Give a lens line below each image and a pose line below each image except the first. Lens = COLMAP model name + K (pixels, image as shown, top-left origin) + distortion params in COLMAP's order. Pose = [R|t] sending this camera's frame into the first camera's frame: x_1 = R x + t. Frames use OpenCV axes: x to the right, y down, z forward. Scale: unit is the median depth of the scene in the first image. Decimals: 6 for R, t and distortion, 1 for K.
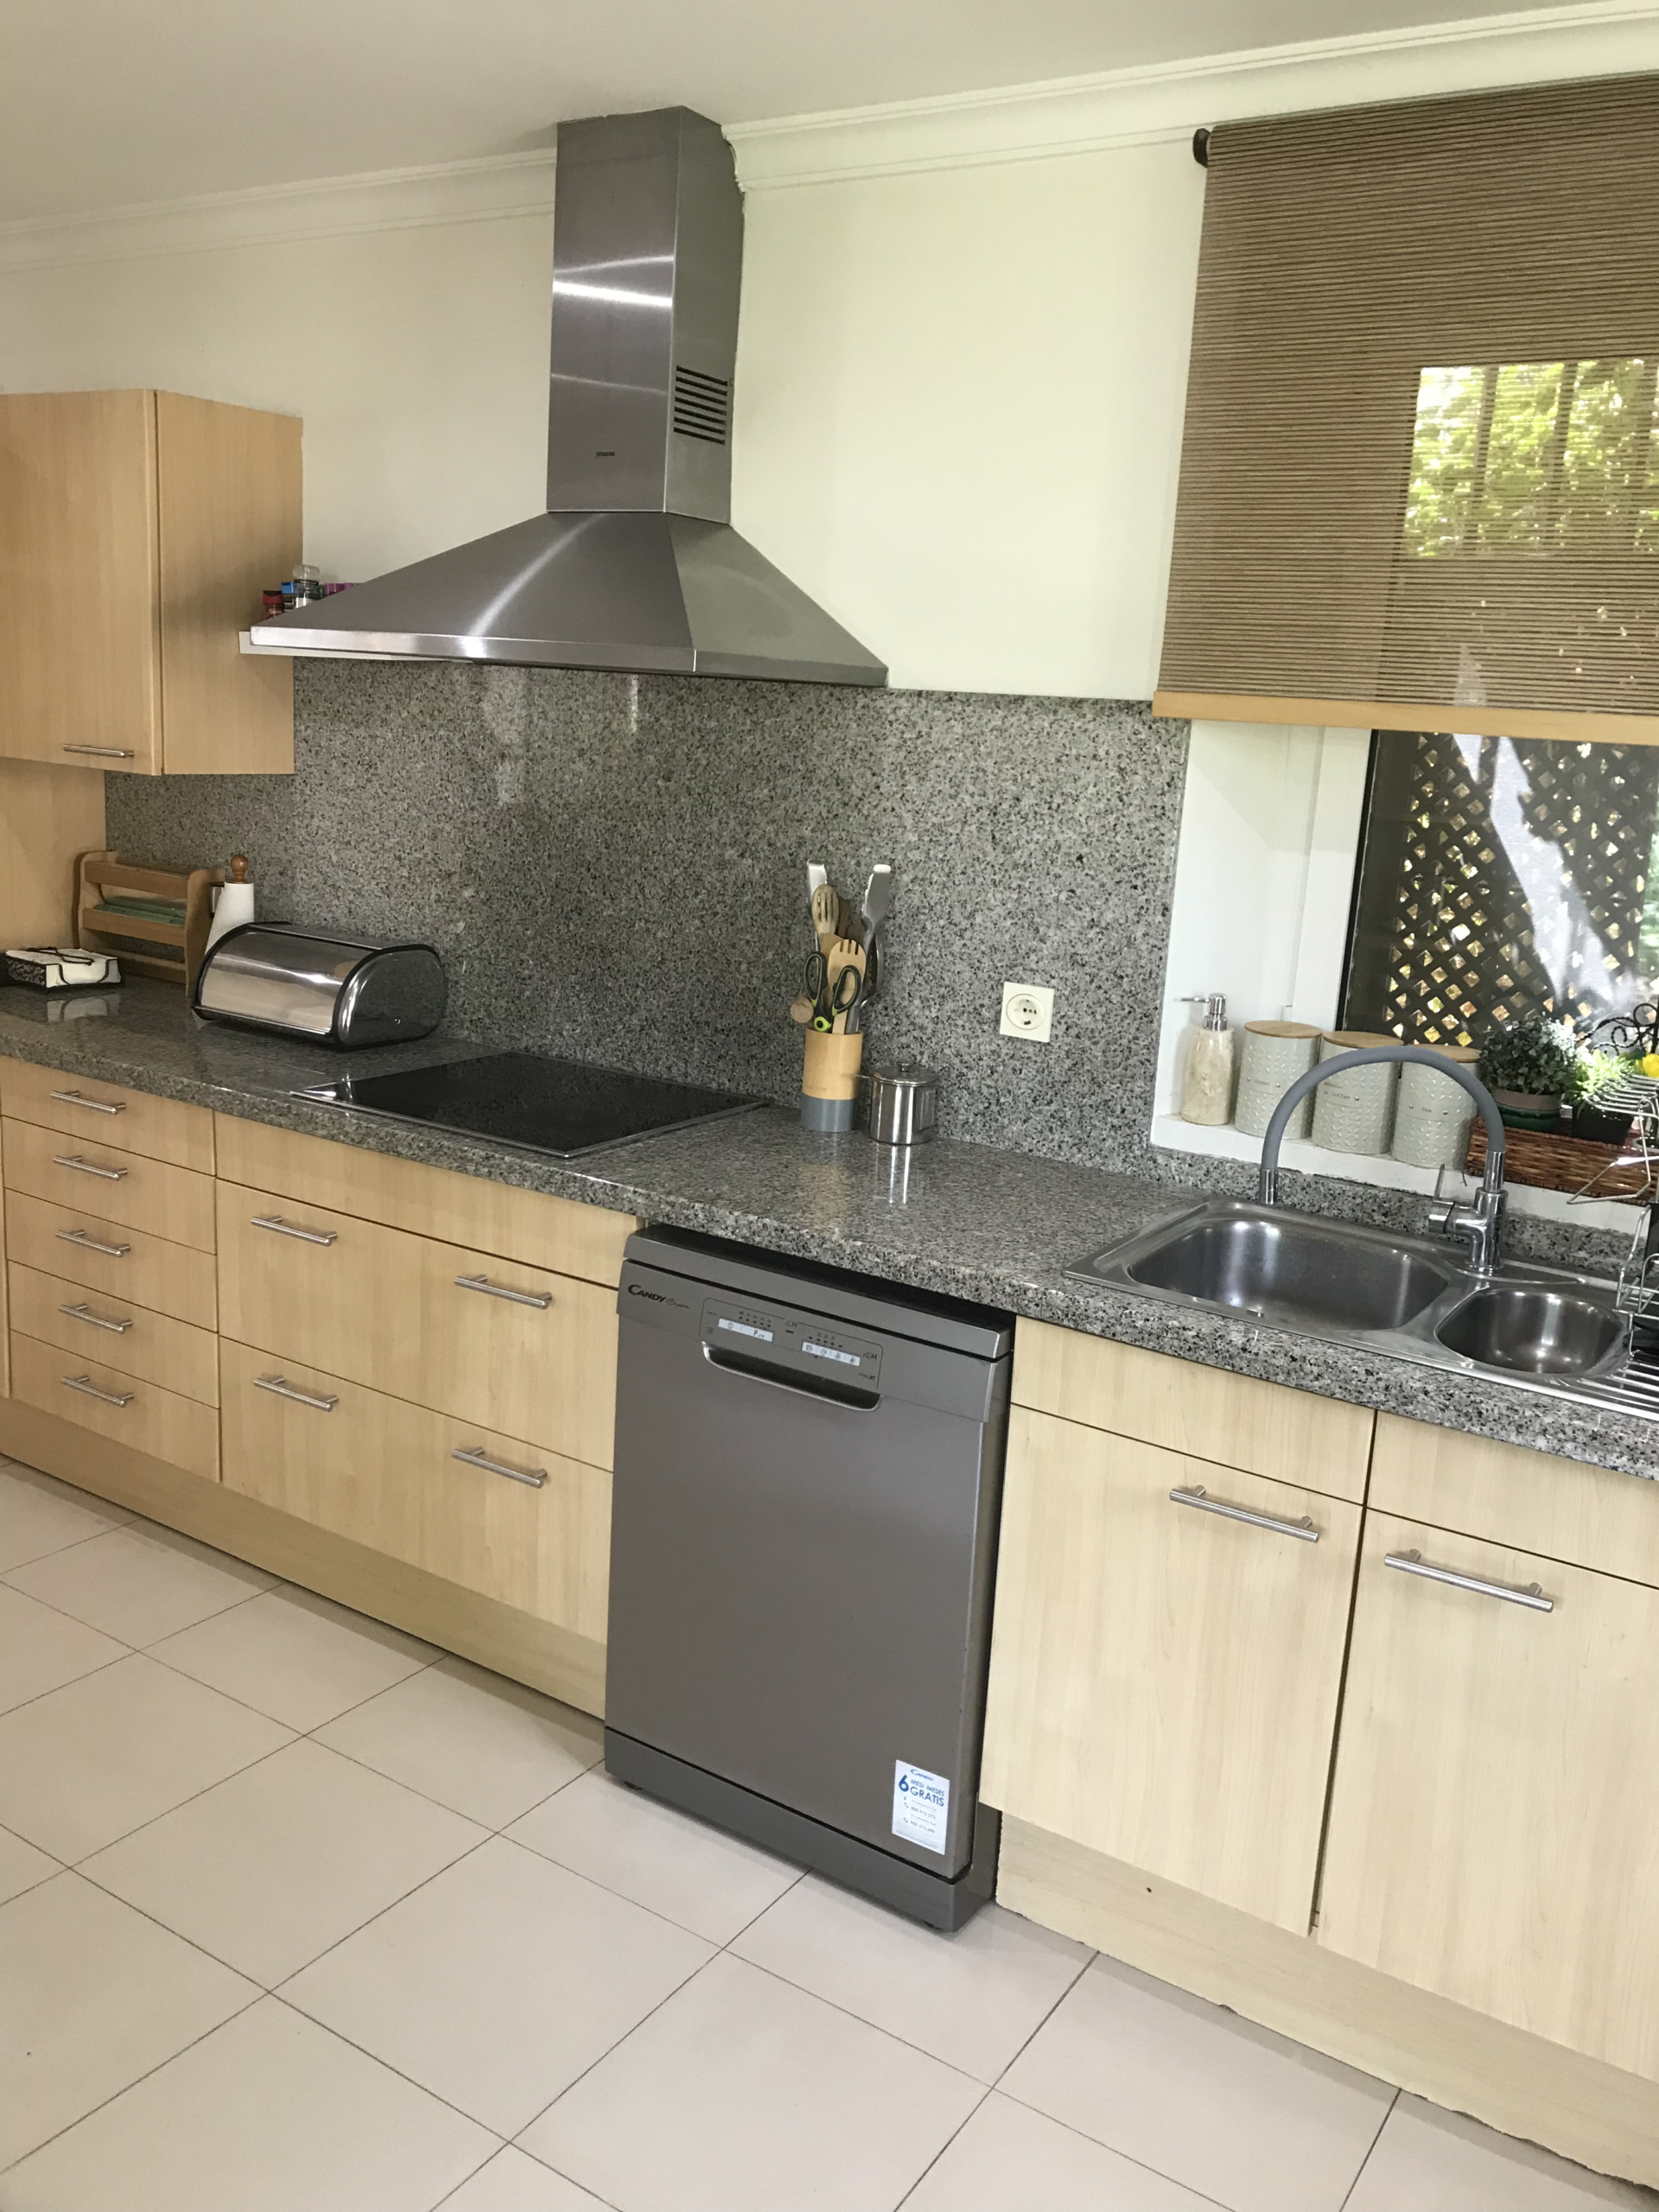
lens RADIAL K [[1829.8, 0, 836.1], [0, 1829.8, 1107.7], [0, 0, 1]] dist [0.145289, -0.416196]
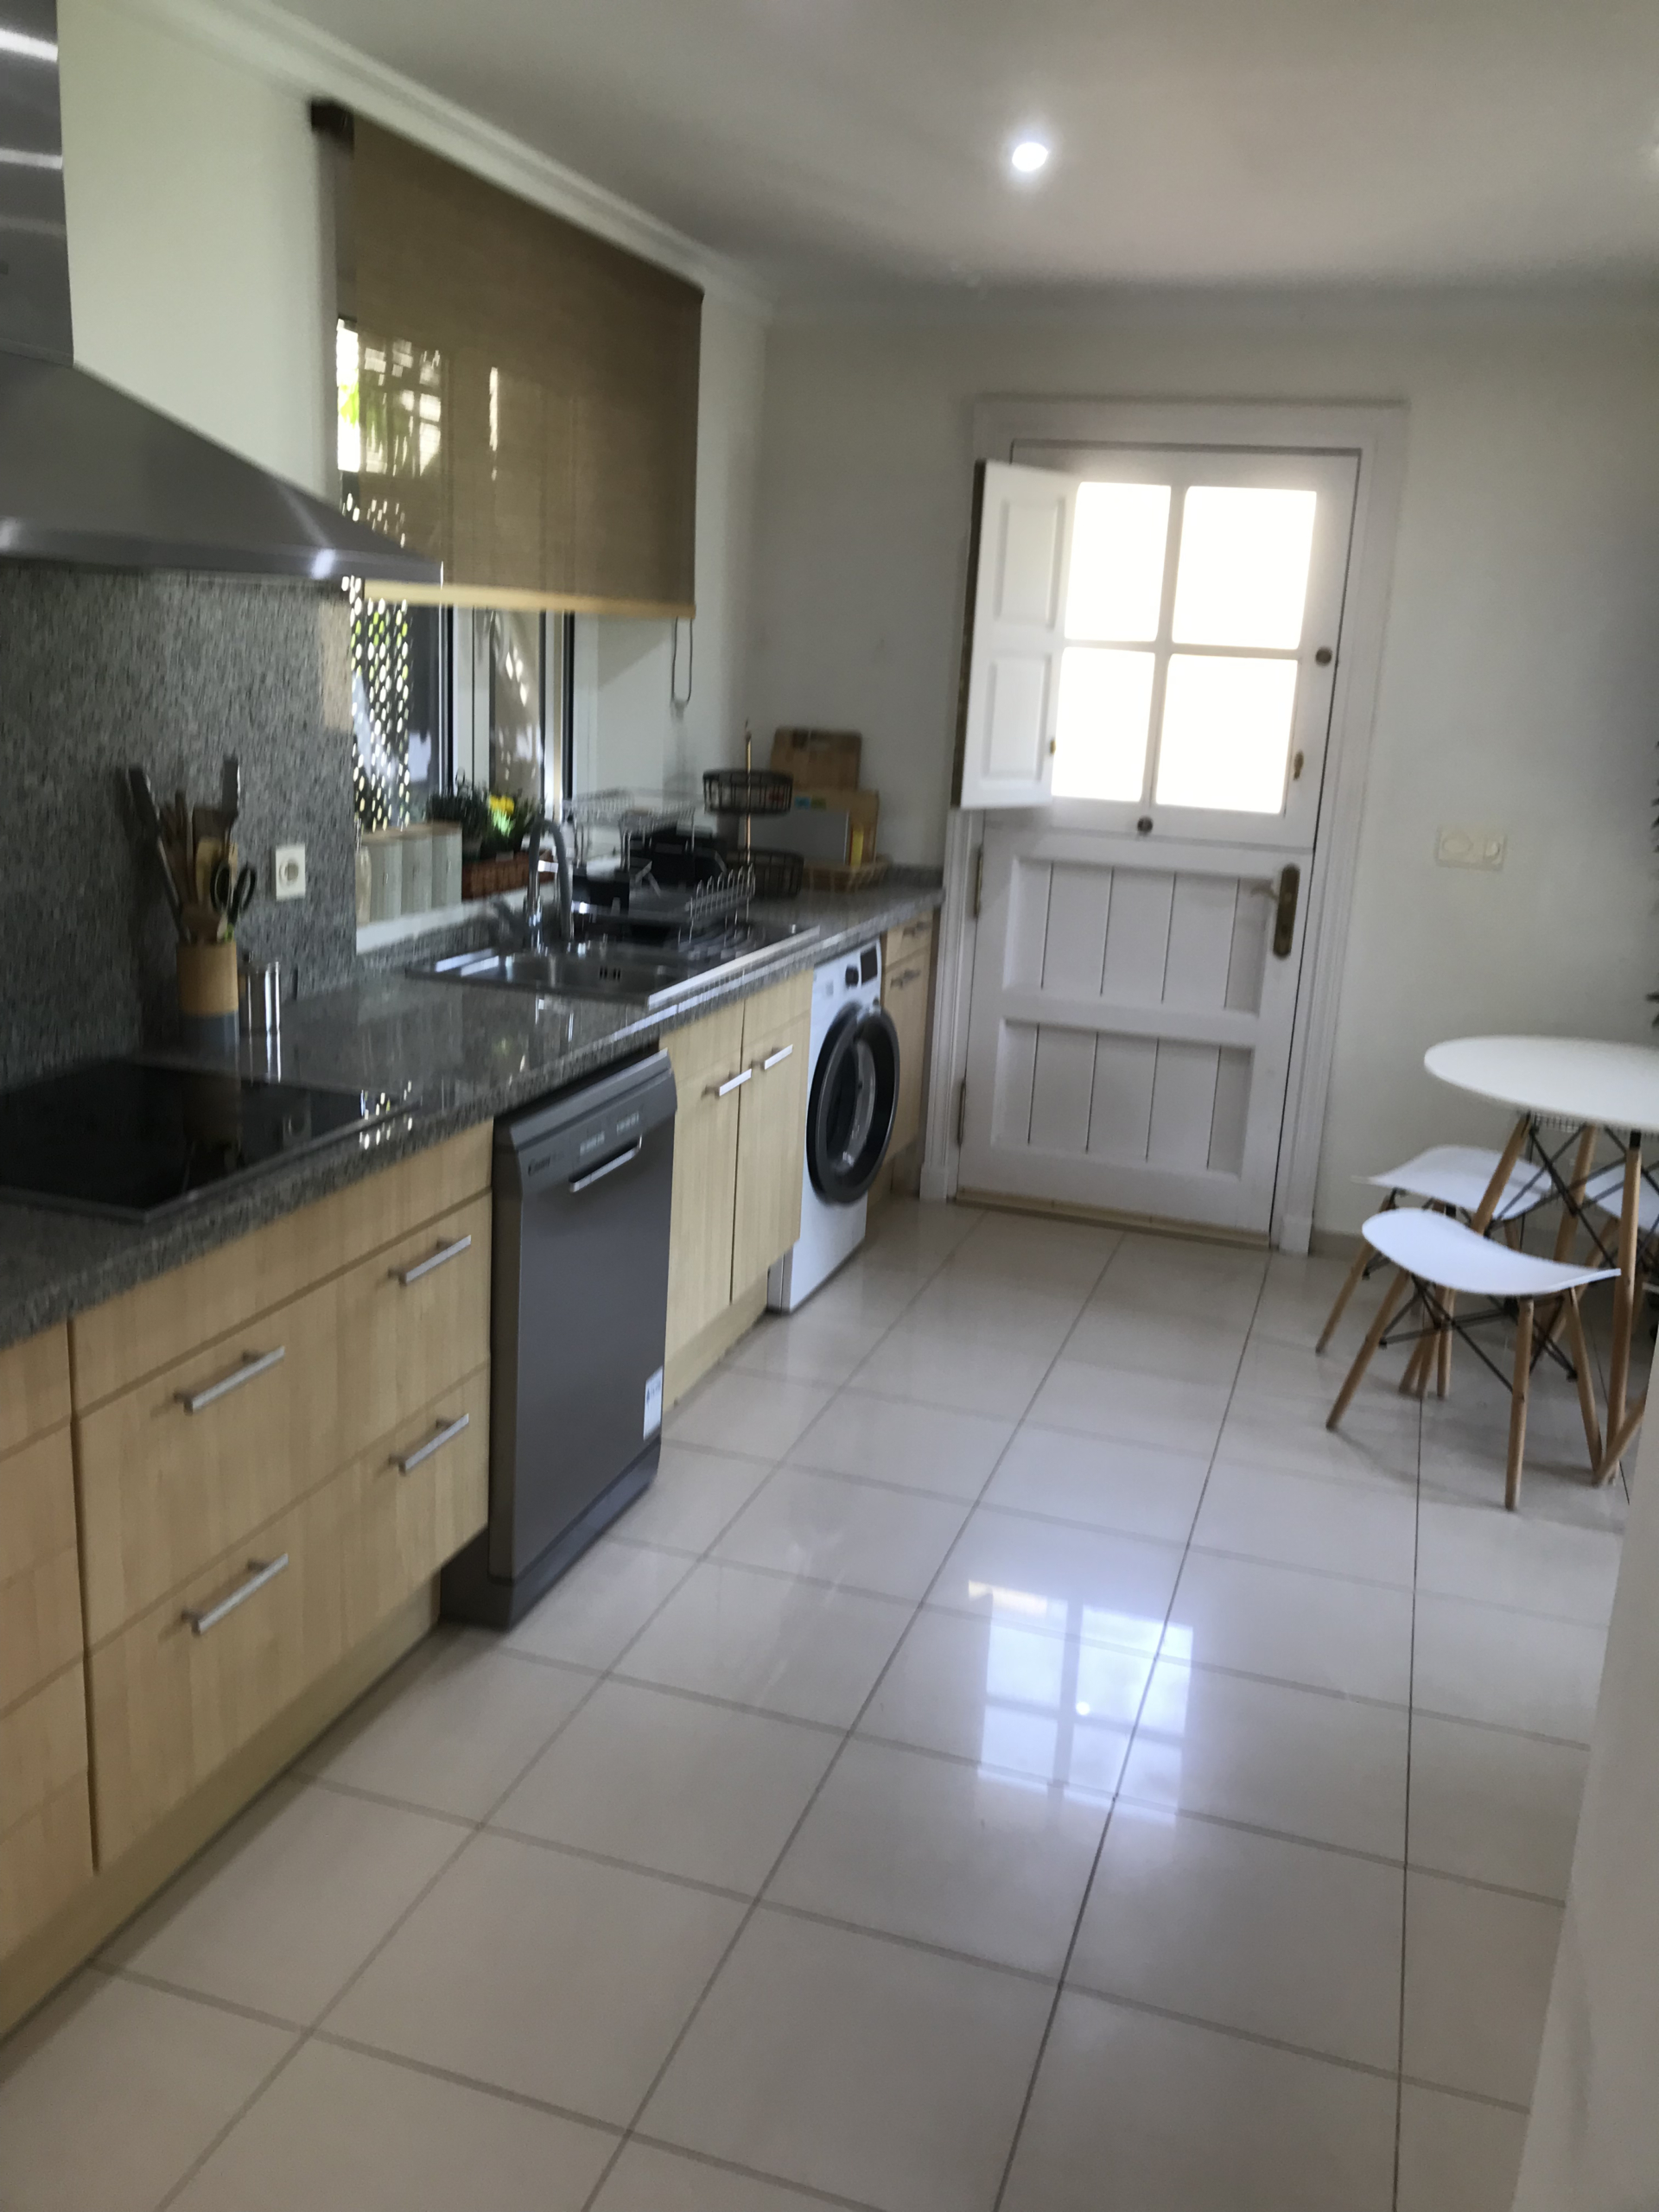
lens RADIAL K [[1829.8, 0, 836.1], [0, 1829.8, 1107.7], [0, 0, 1]] dist [0.145289, -0.416196]
pose [[-0.262648, -0.308787, 0.914148, -1.019576], [0.147807, 0.923353, 0.354363, -0.261581], [-0.953504, 0.228190, -0.196876, 0.924114]]
